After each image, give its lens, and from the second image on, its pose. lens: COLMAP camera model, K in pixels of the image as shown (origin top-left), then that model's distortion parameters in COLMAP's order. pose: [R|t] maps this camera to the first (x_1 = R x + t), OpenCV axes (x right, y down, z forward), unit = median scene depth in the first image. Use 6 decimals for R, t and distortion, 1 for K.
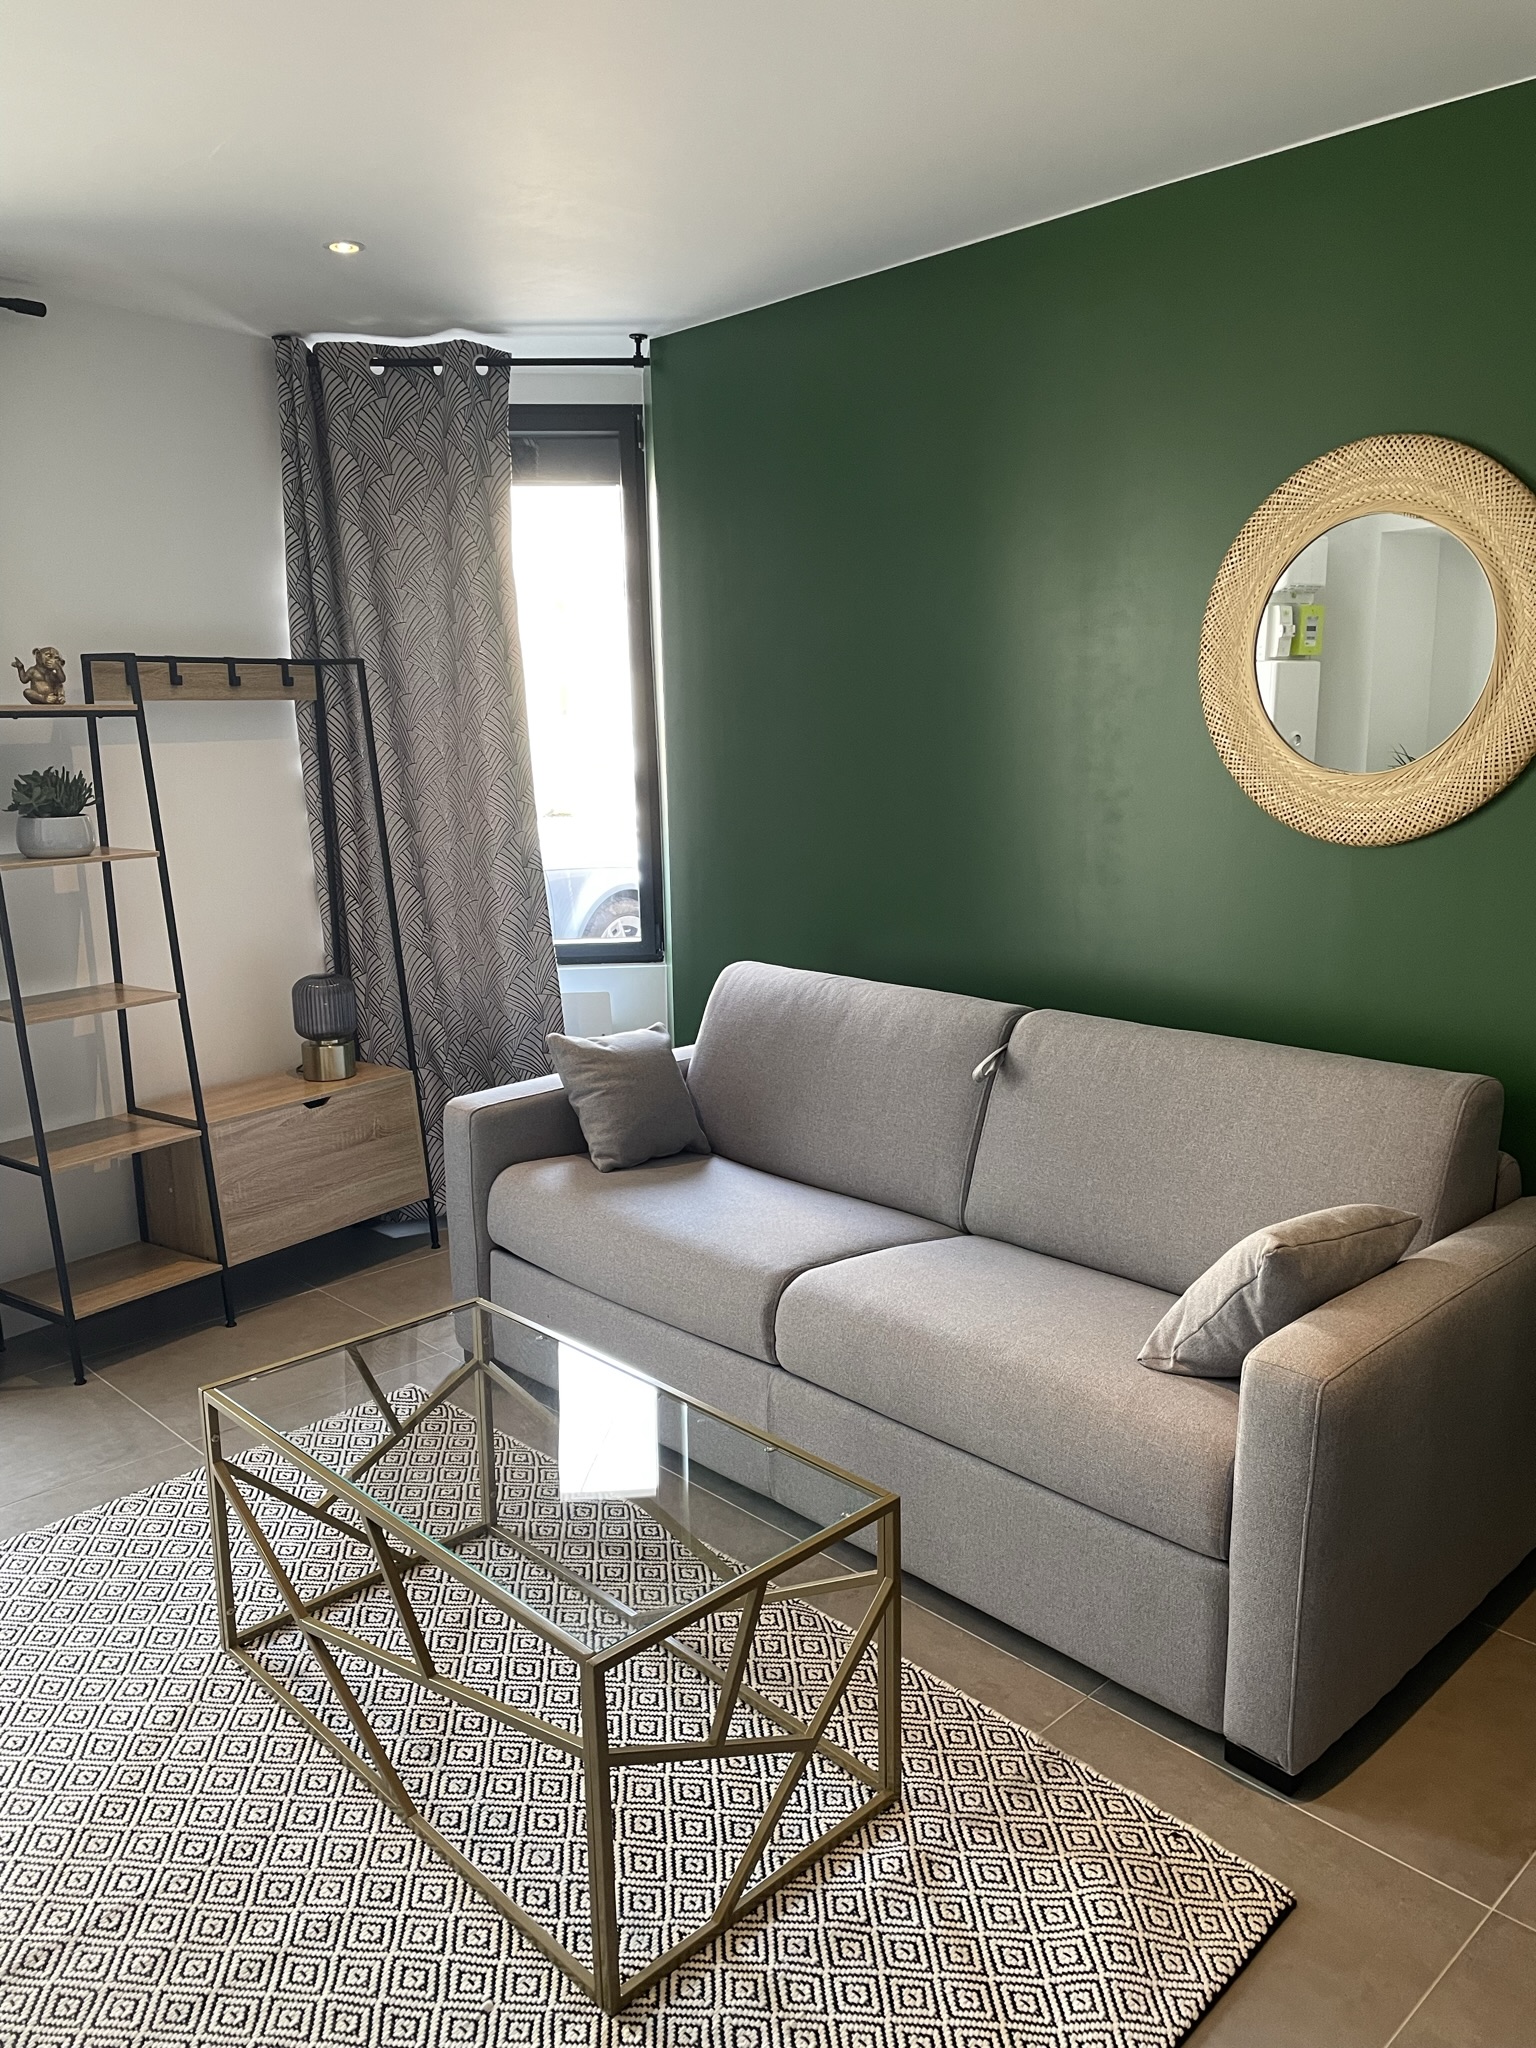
lens RADIAL K [[1542.4, 0, 804.0], [0, 1542.4, 1019.7], [0, 0, 1]] dist [0.087733, -0.100581]
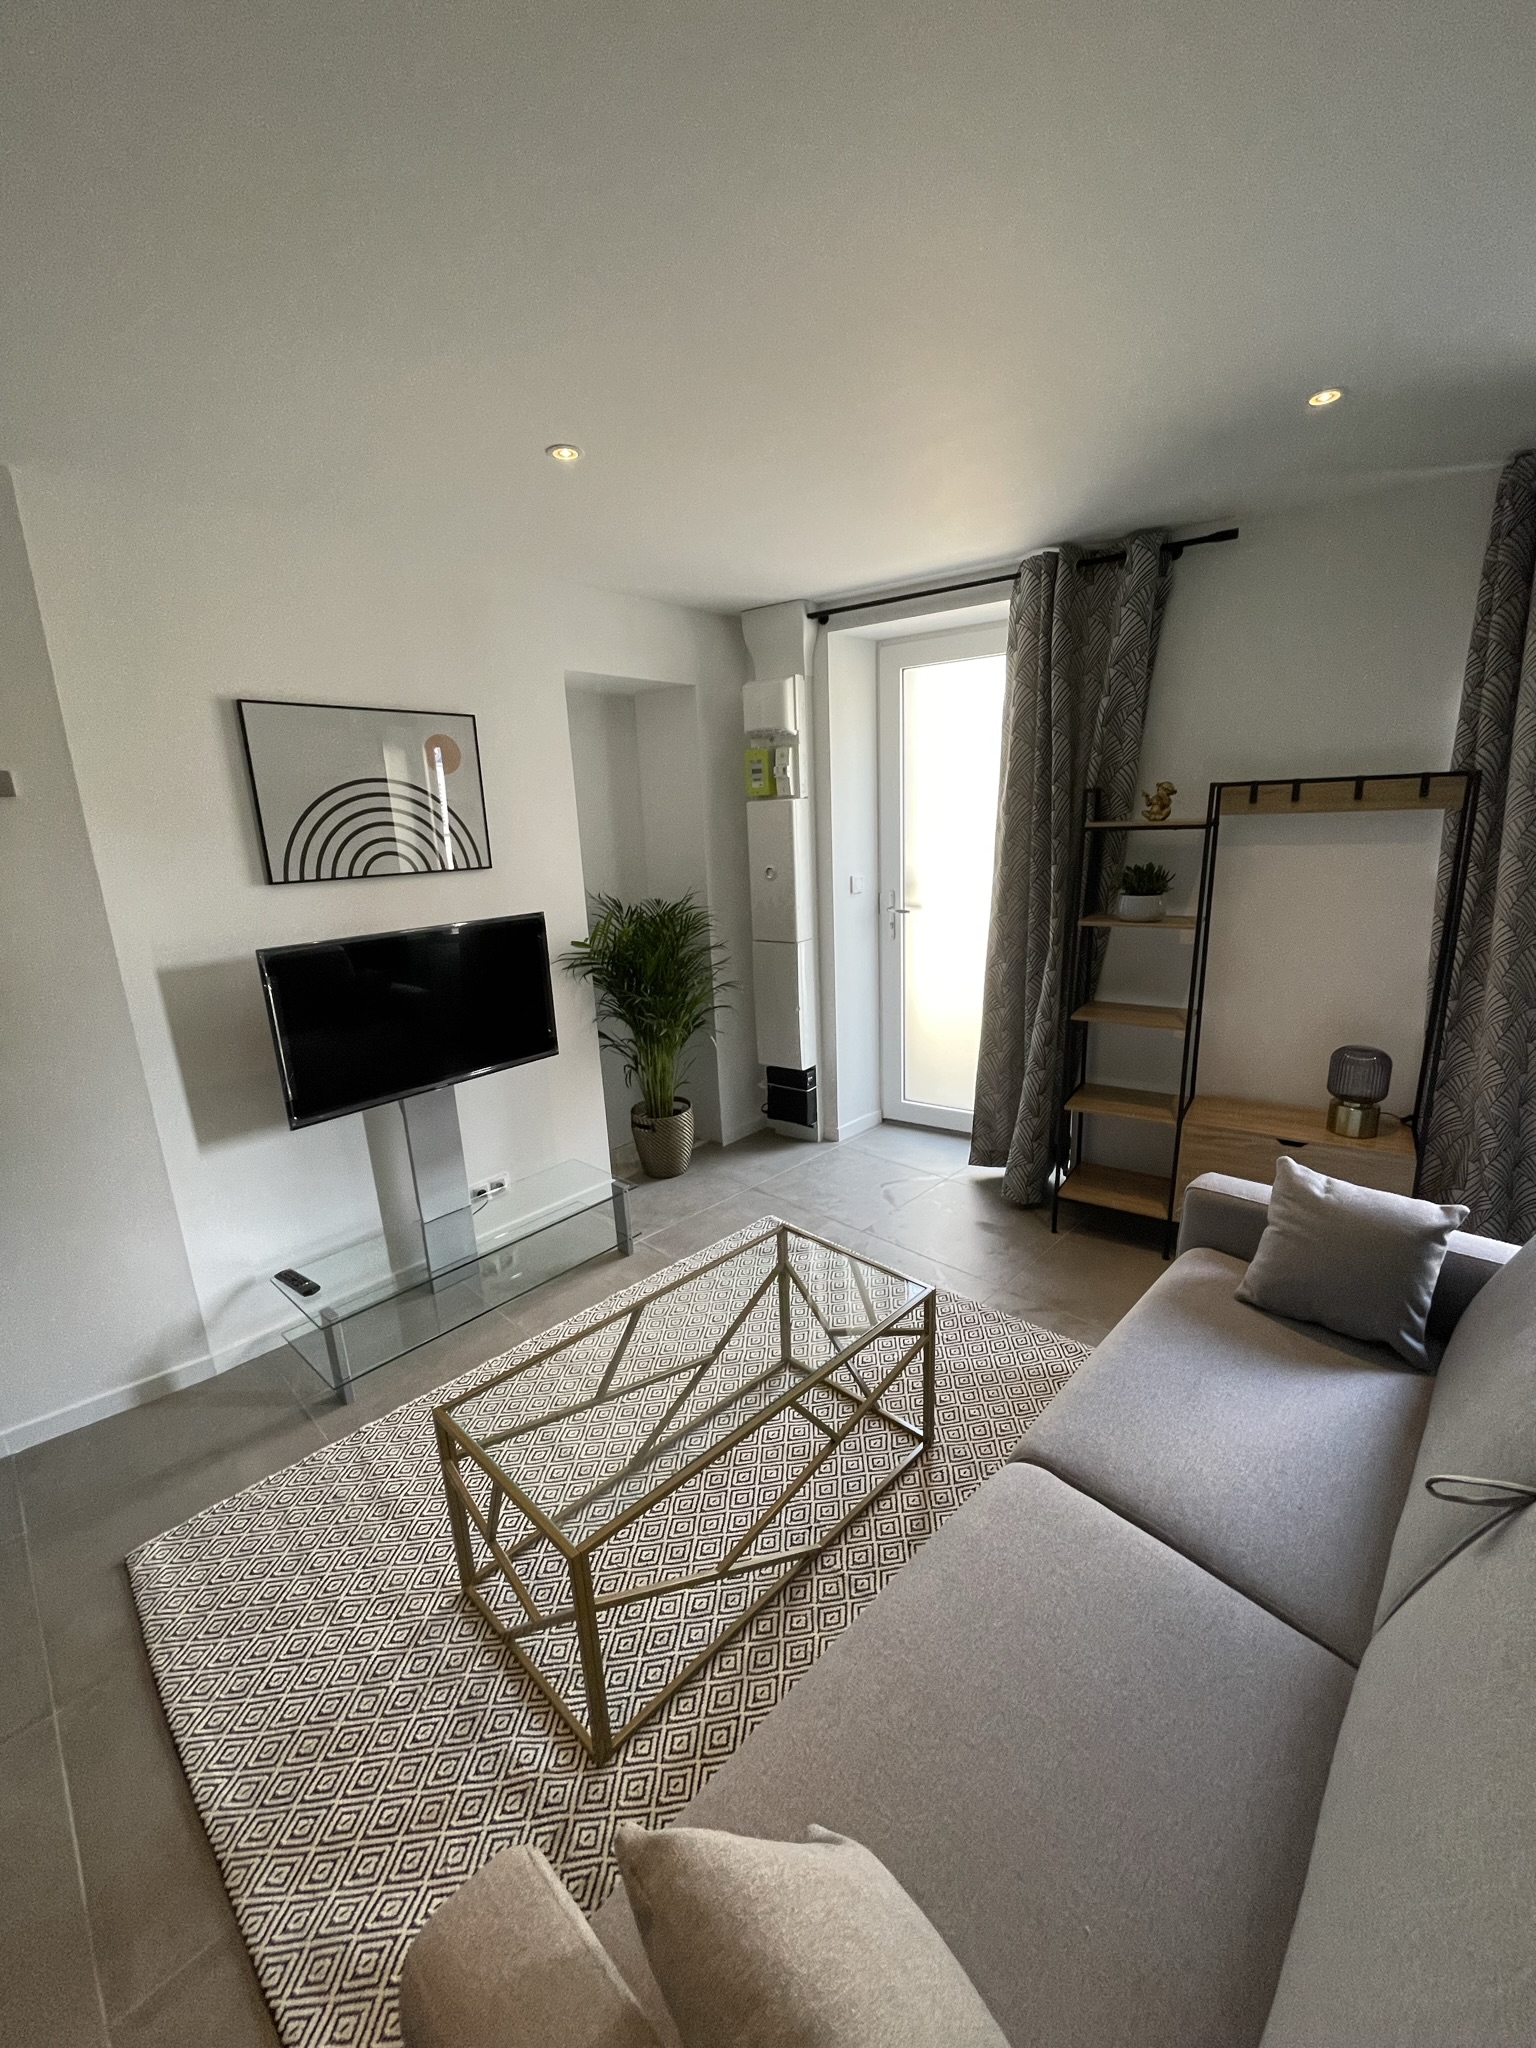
lens RADIAL K [[825.3, 0, 758.0], [0, 825.3, 1023.2], [0, 0, 1]] dist [-0.000519, -0.000734]
pose [[0.010603, 0.258475, -0.965960, 0.393686], [-0.163487, 0.953463, 0.253337, -0.182446], [0.986488, 0.155236, 0.052367, 0.726933]]
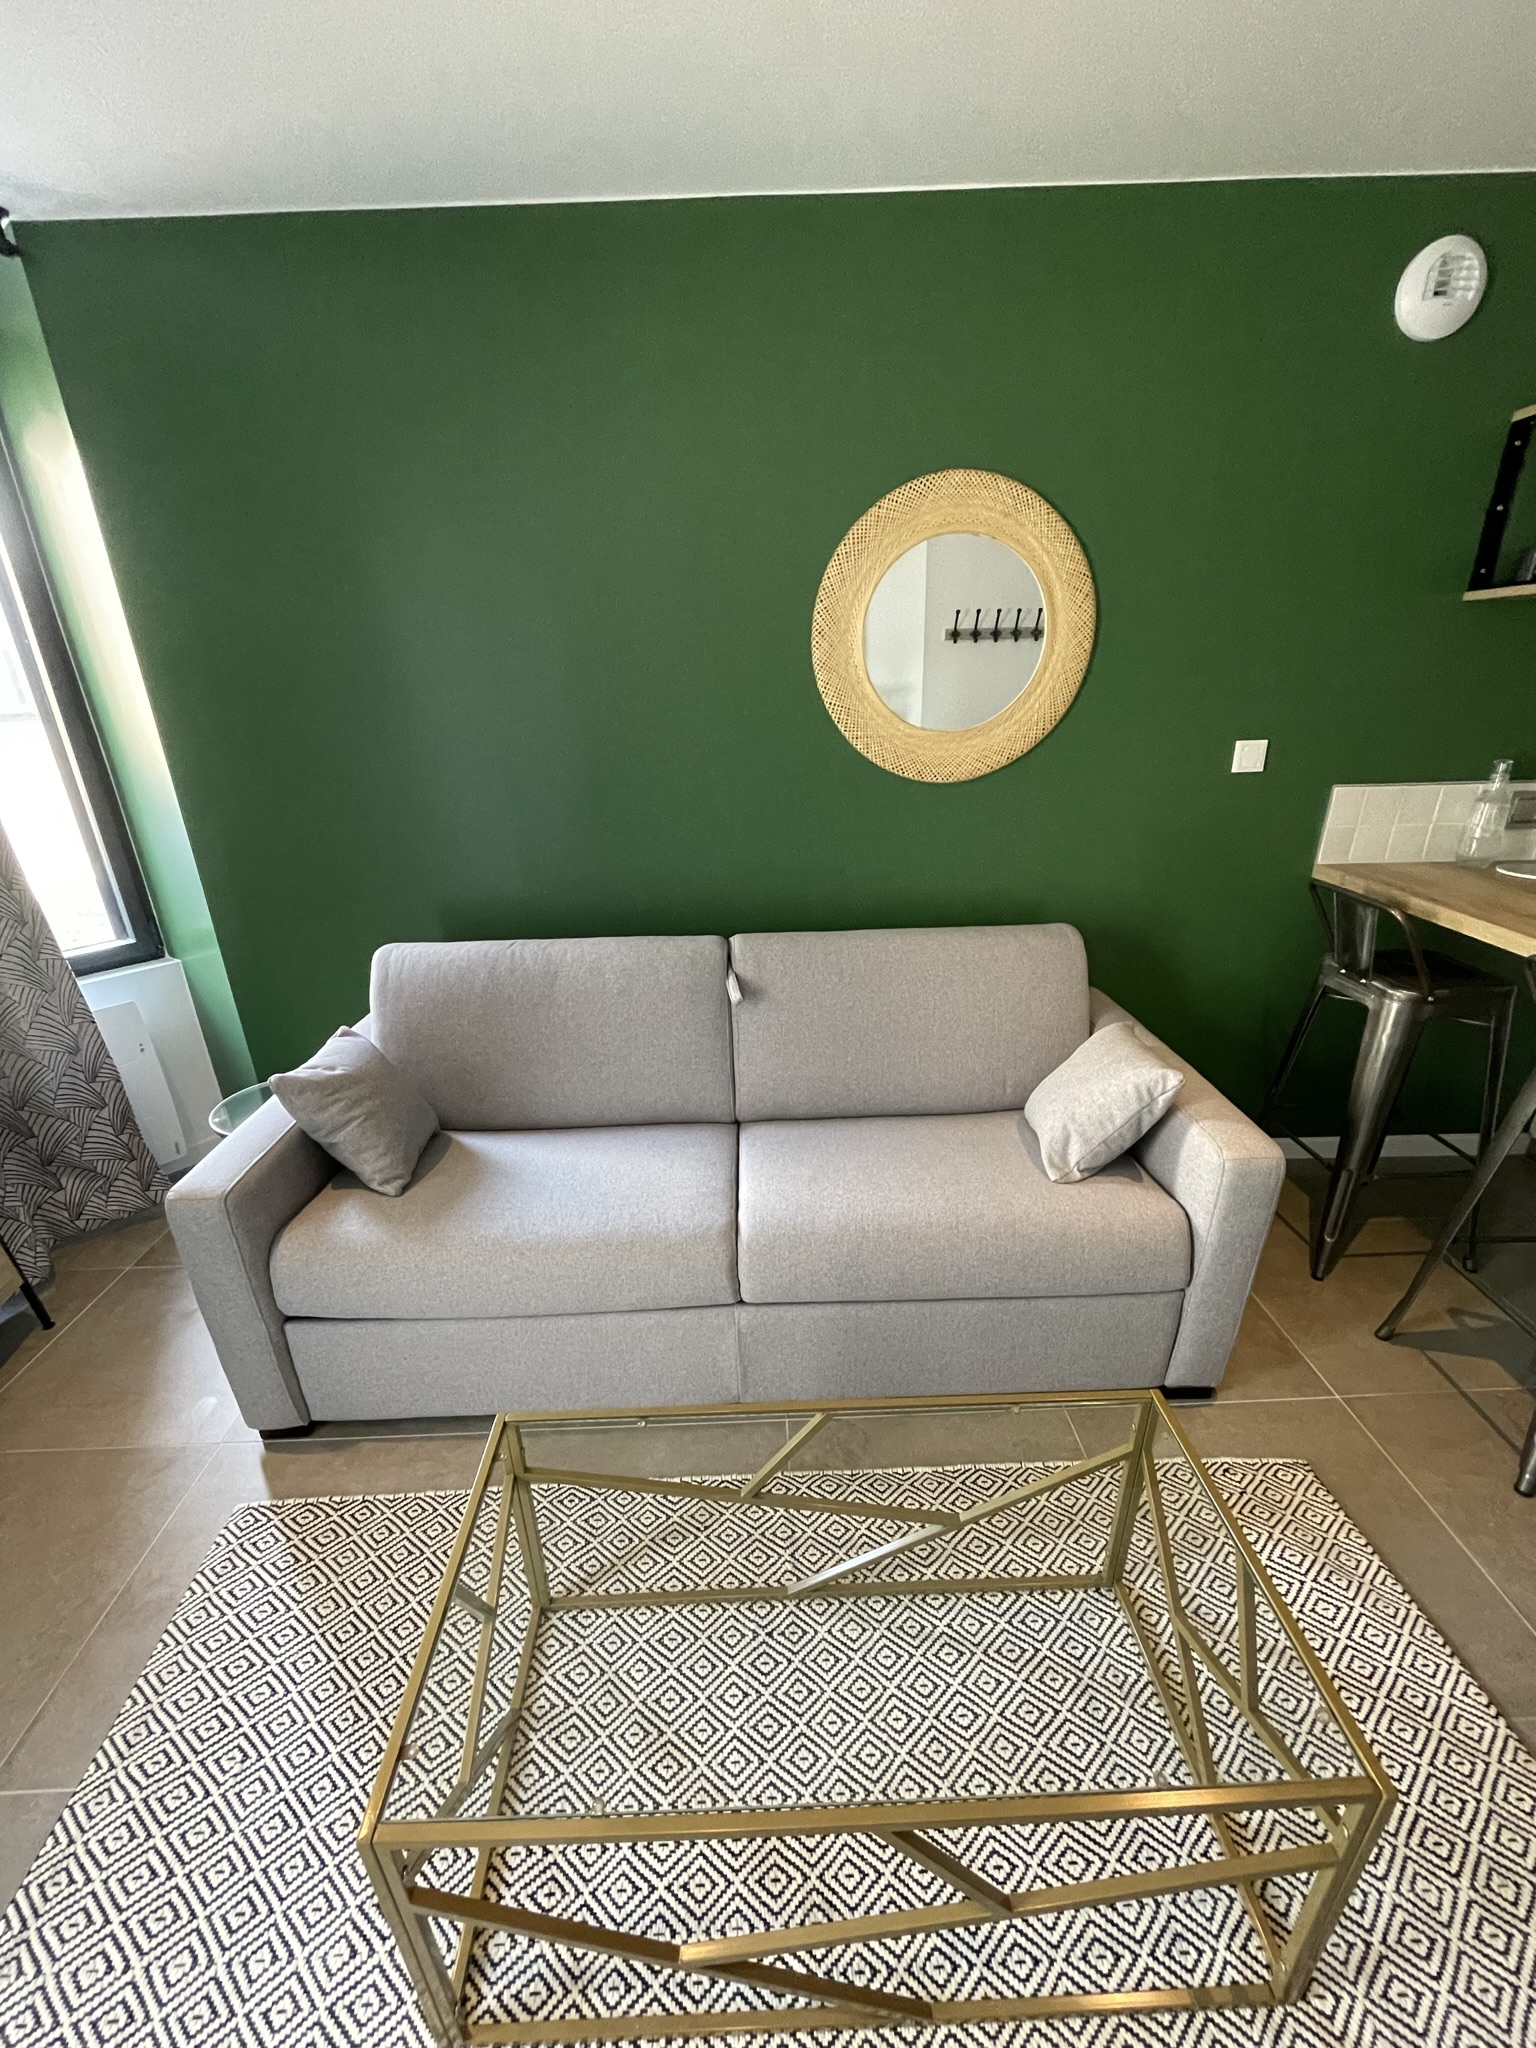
lens RADIAL K [[825.3, 0, 775.1], [0, 825.3, 1024.9], [0, 0, 1]] dist [-0.000519, -0.000734]
pose [[0.680648, -0.284113, 0.675276, -0.328904], [0.158346, 0.957005, 0.243040, -0.104858], [-0.715293, -0.058497, 0.696372, 0.550175]]
